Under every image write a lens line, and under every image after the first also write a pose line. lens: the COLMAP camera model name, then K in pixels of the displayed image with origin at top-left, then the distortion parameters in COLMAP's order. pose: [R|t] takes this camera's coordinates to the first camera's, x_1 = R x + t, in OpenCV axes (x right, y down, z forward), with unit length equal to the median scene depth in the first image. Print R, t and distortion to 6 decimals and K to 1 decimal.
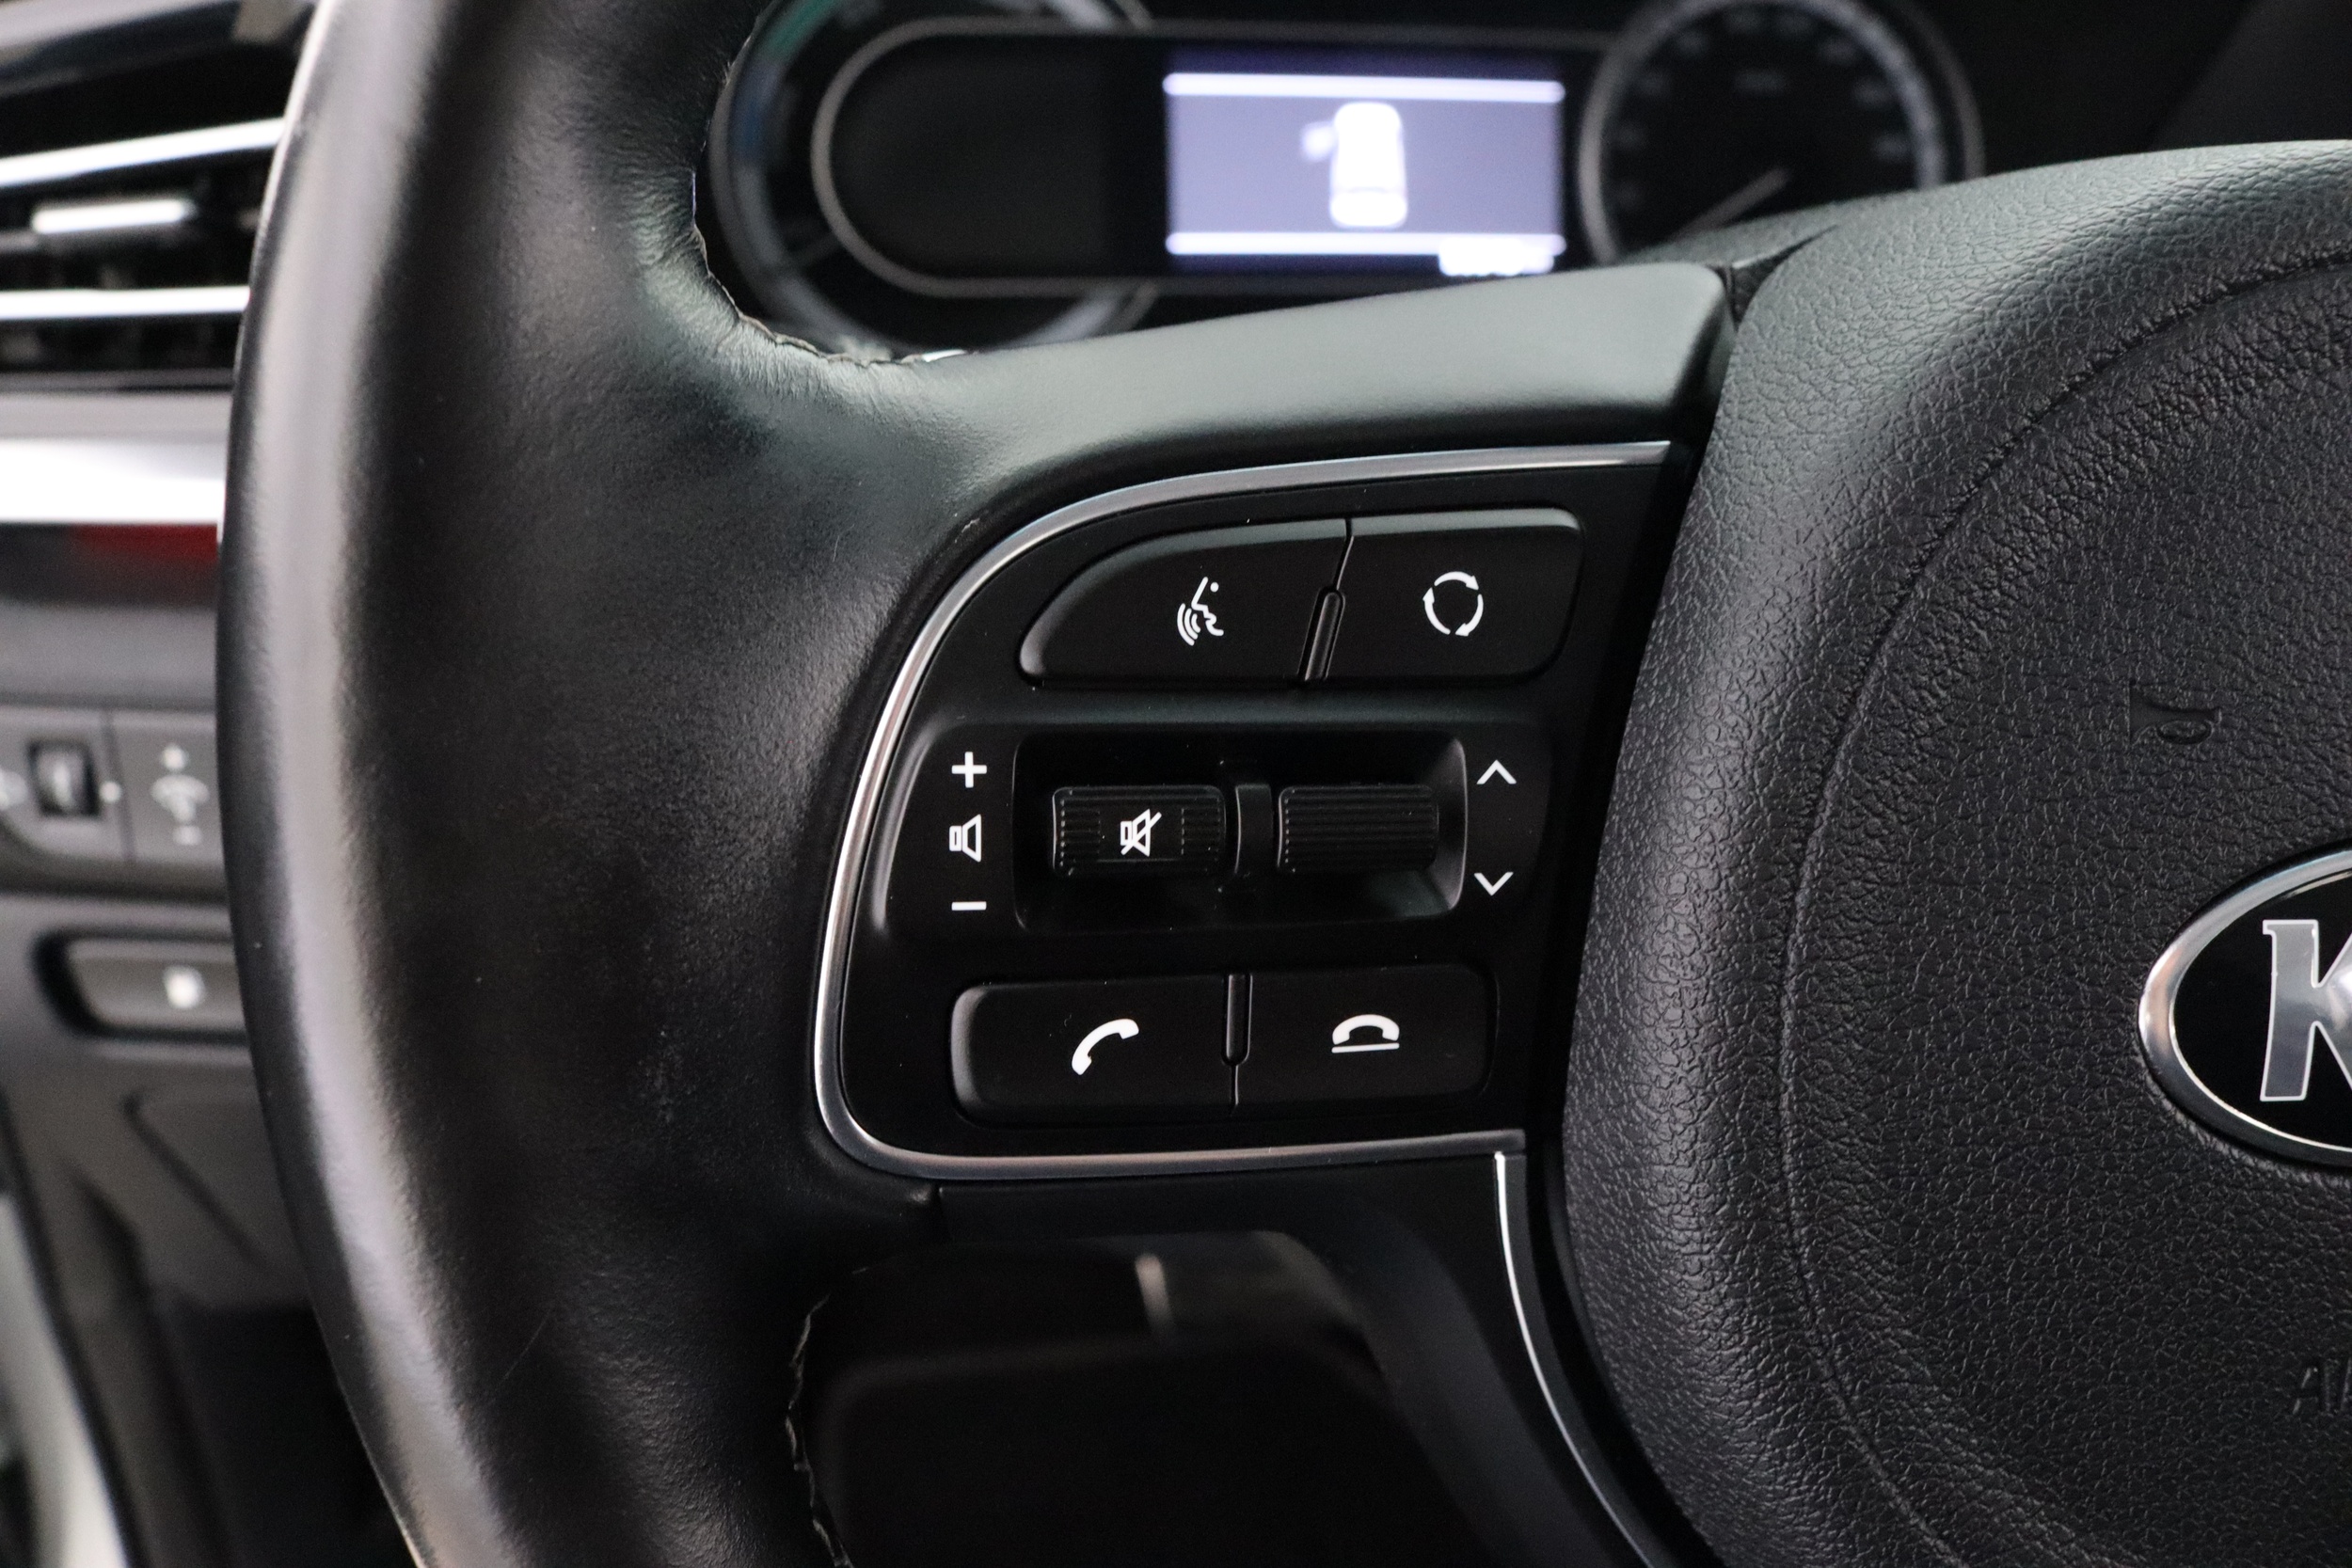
lens RADIAL K [[1960.9, 0, 1180.6], [0, 1960.9, 819.6], [0, 0, 1]] dist [-0.172875, 0.165862]
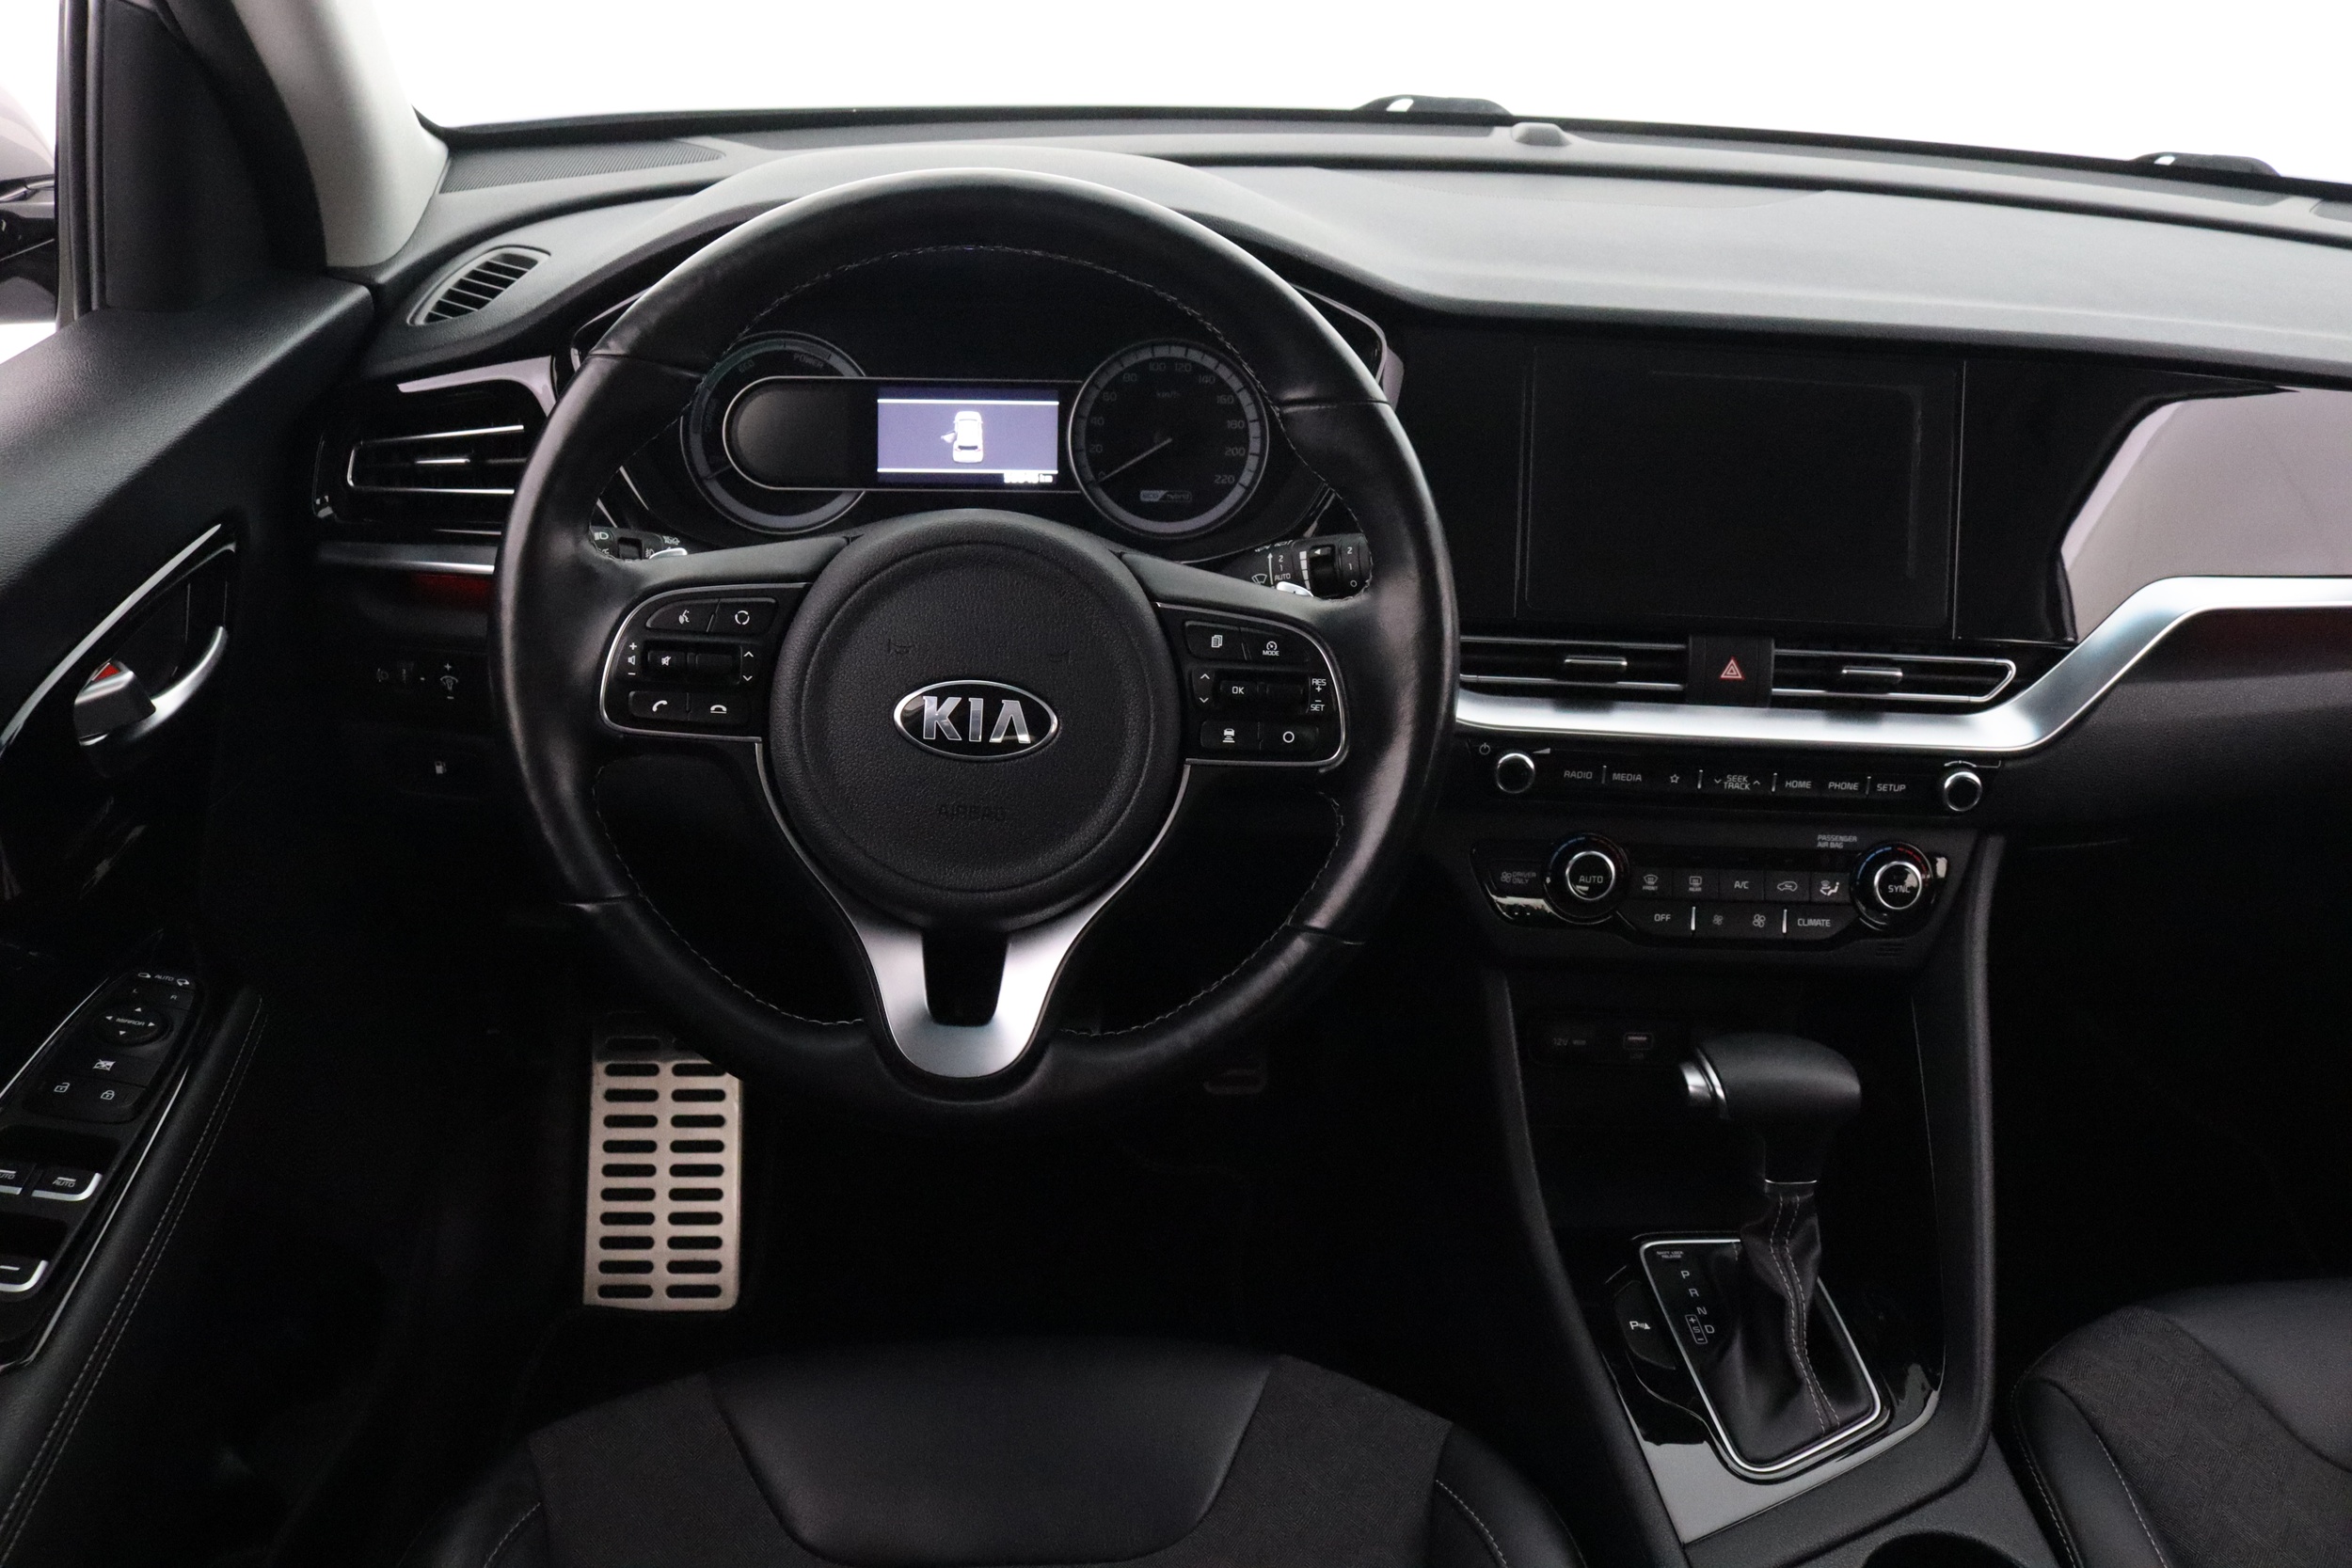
lens RADIAL K [[1994.6, 0, 1139.2], [0, 1994.6, 800.5], [0, 0, 1]] dist [-0.148771, 0.123016]
pose [[0.992920, 0.054752, -0.105410, 1.548335], [-0.058765, 0.997646, -0.035344, 0.421120], [0.103227, 0.041288, 0.993801, -3.456688]]
